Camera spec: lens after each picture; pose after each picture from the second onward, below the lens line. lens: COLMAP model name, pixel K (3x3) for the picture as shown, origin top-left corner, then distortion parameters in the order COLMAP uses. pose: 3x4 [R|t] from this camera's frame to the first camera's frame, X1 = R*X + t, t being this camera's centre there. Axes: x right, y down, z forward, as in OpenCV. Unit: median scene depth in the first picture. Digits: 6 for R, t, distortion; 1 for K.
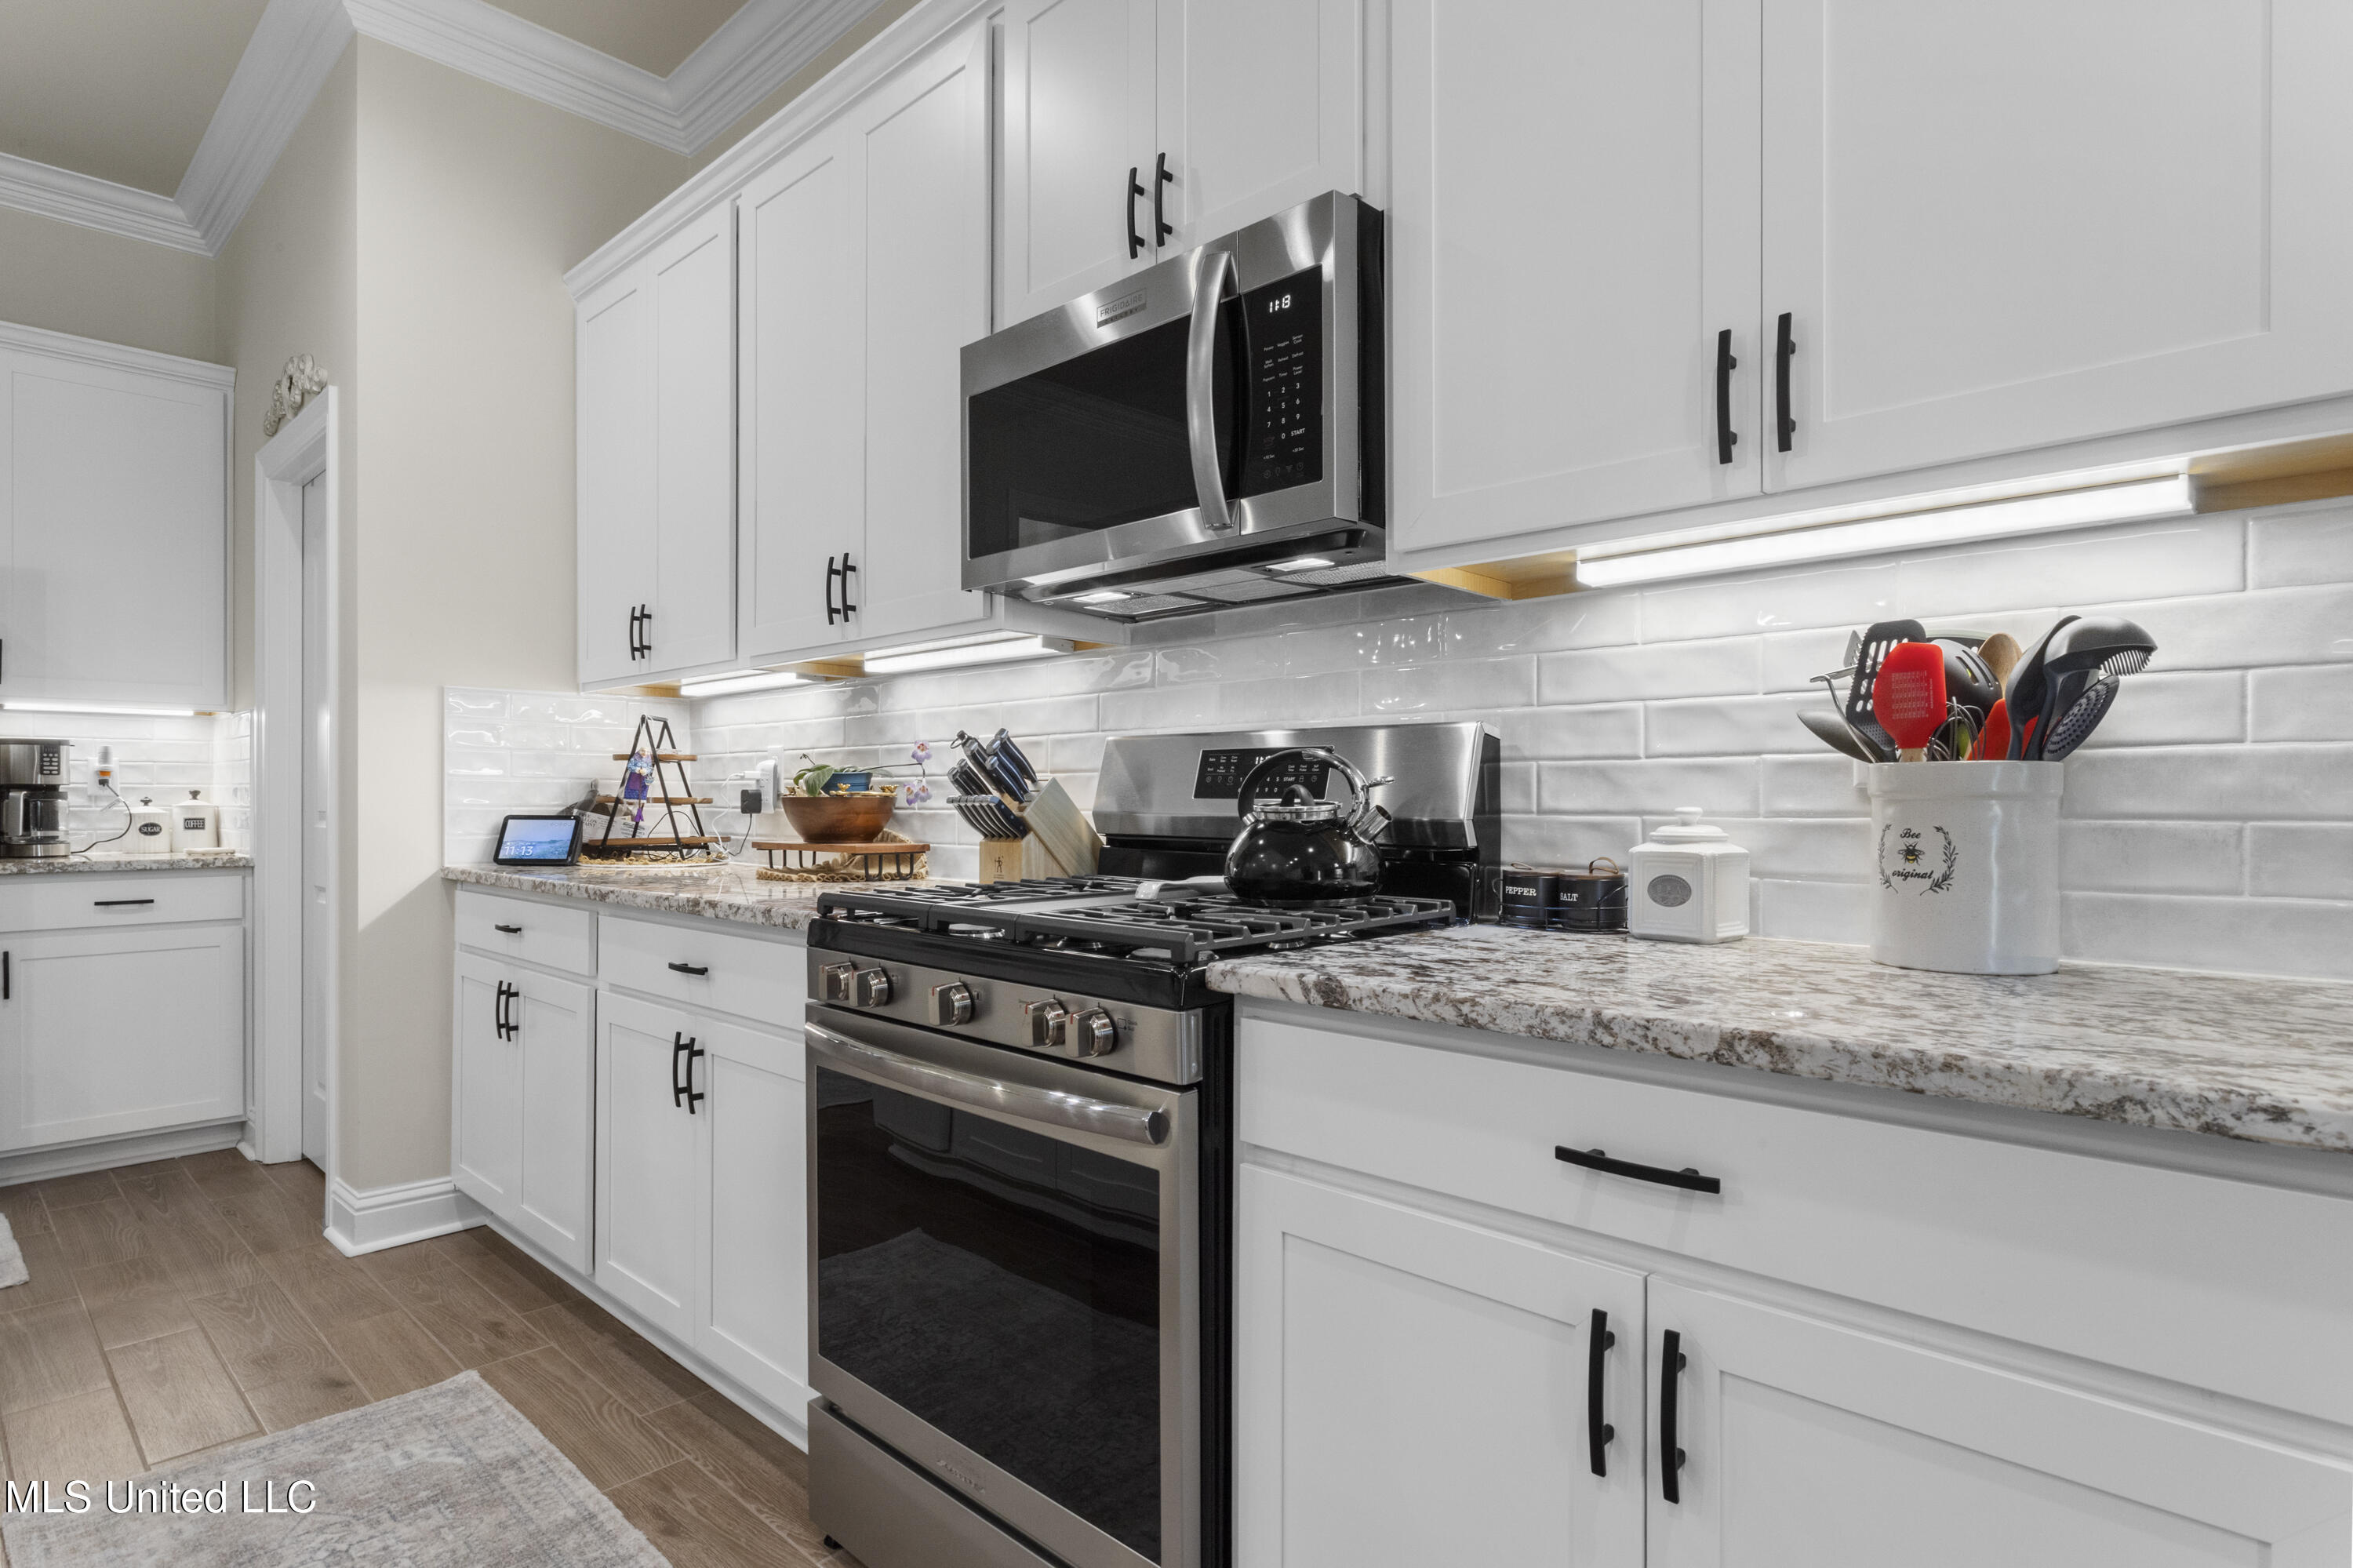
lens RADIAL K [[1233.4, 0, 1173.8], [0, 1233.4, 799.2], [0, 0, 1]] dist [-0.000545, 0.004408]
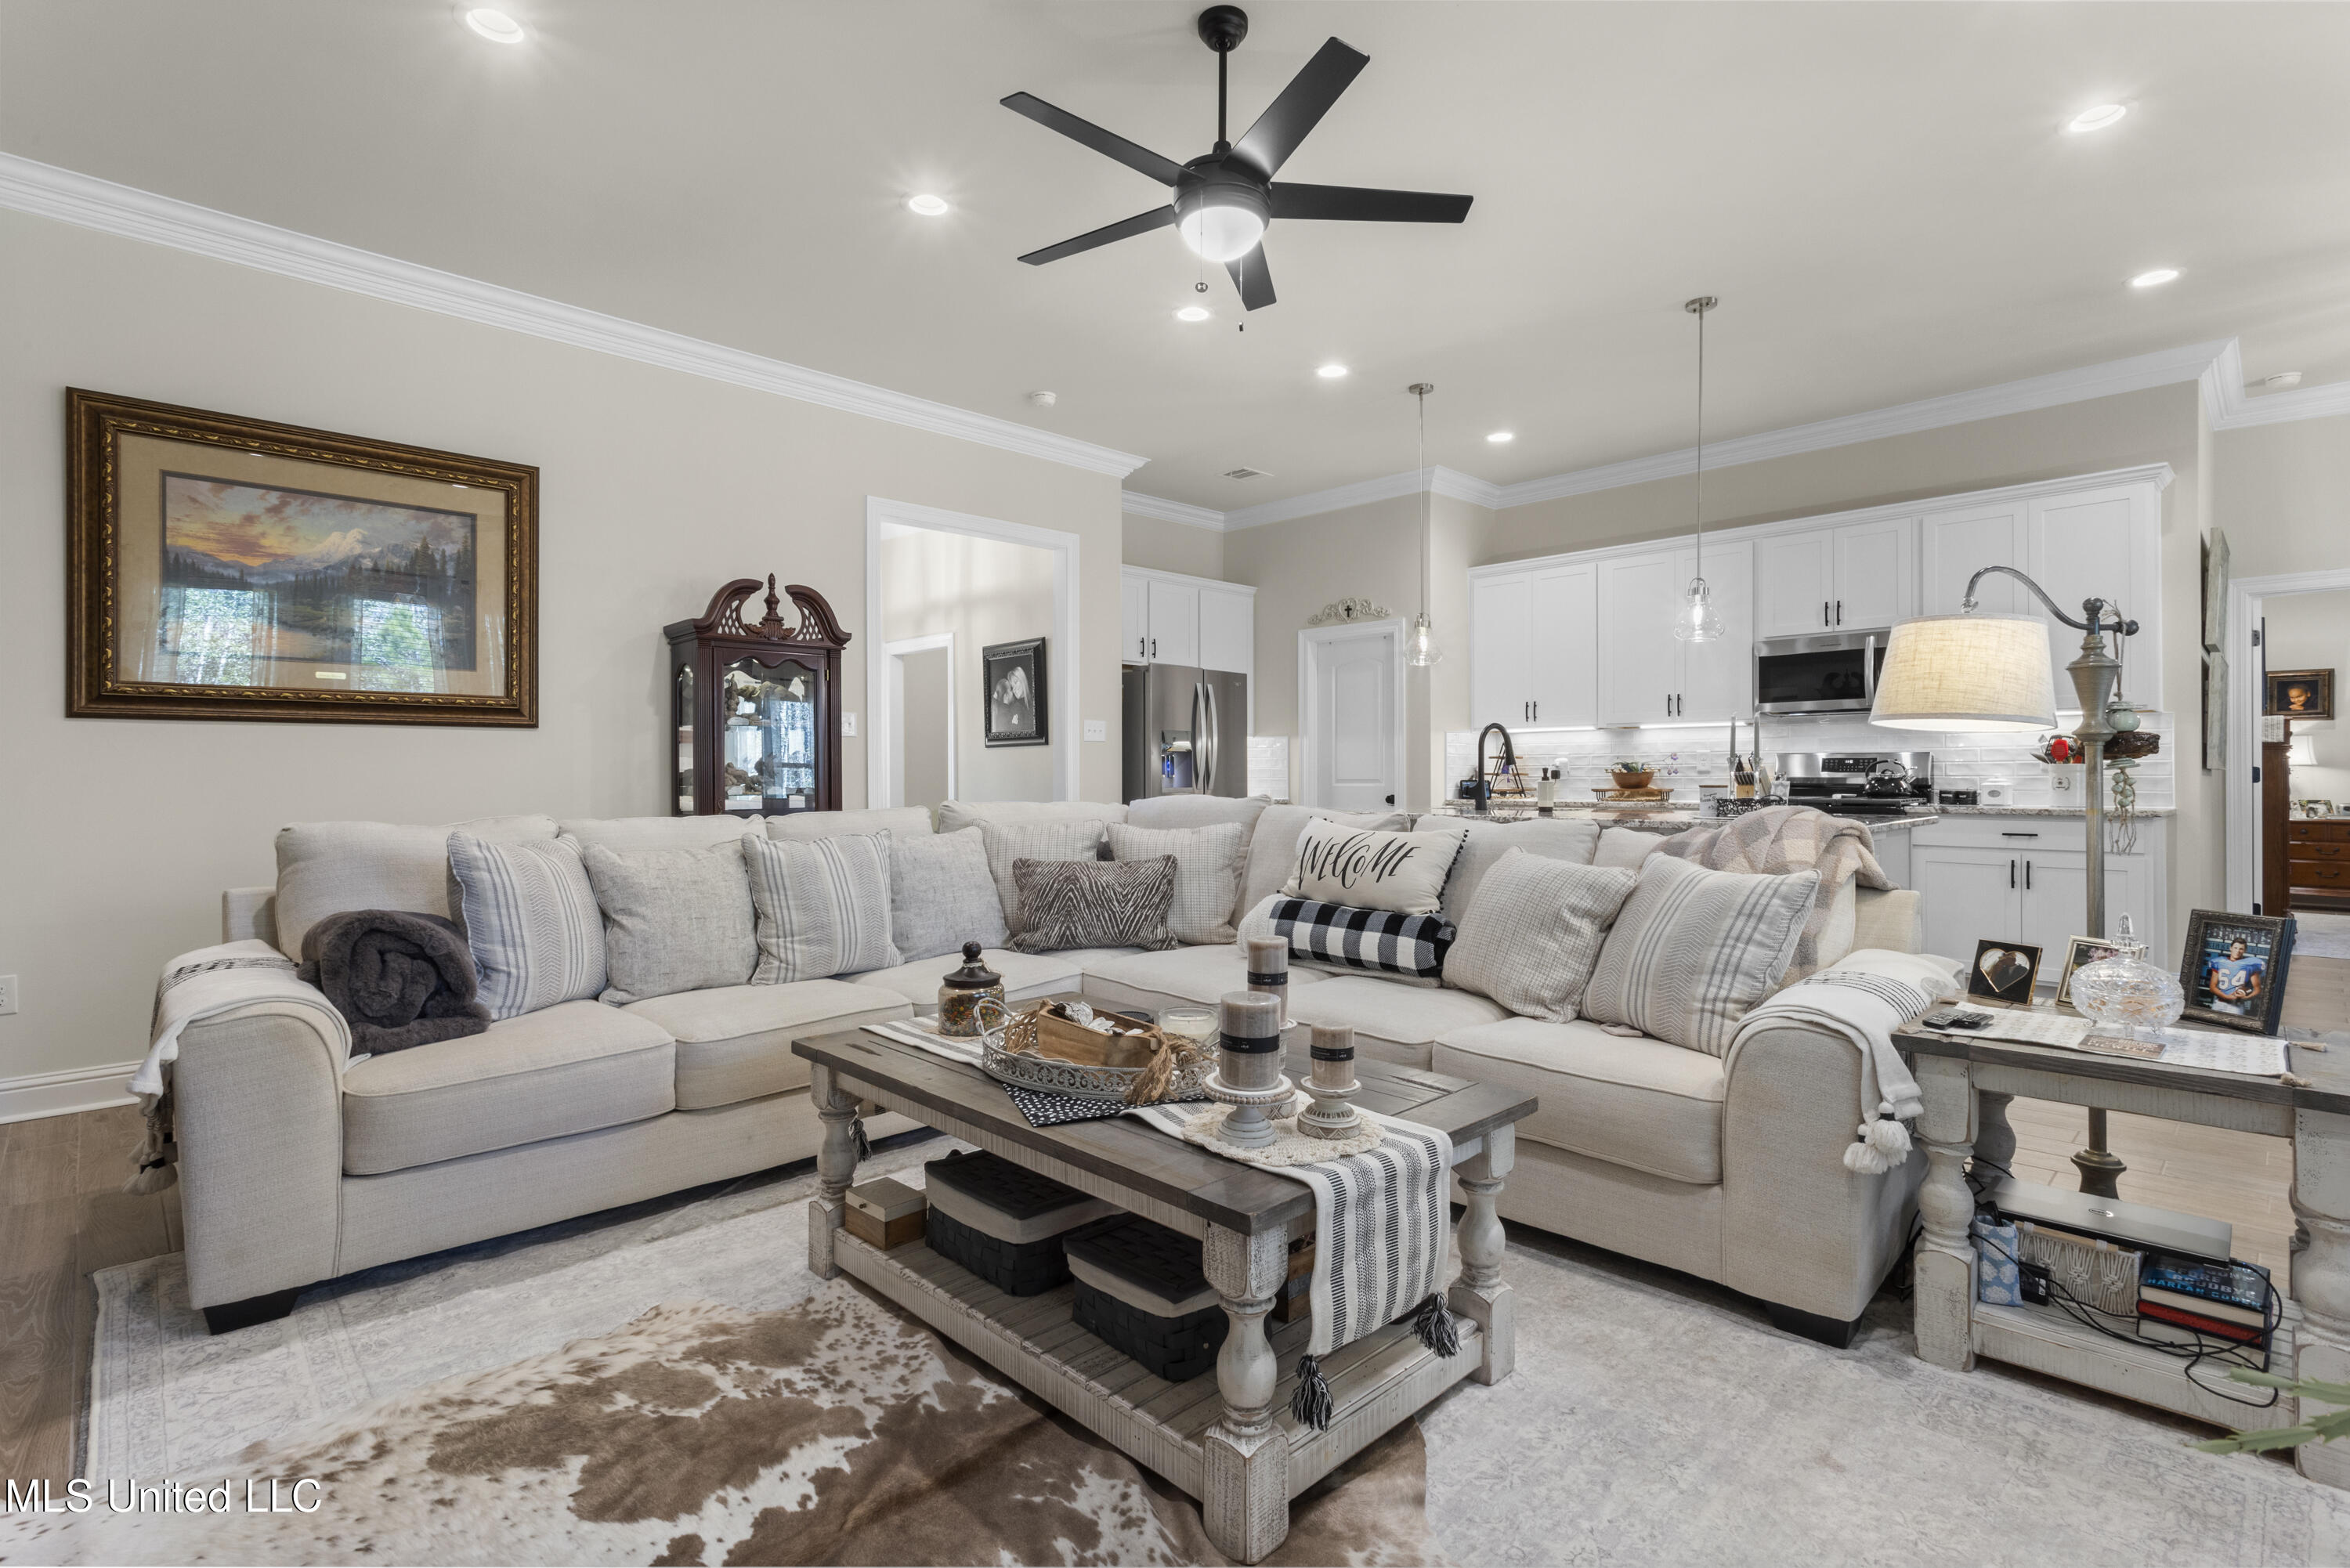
lens RADIAL K [[1111.5, 0, 1168.5], [0, 1111.5, 772.4], [0, 0, 1]] dist [0.000998, 0.003109]
pose [[0.999430, -0.002526, -0.033659, -1.995107], [0.002439, 0.999994, -0.002644, 0.004345], [0.033665, 0.002561, 0.999430, -2.527406]]
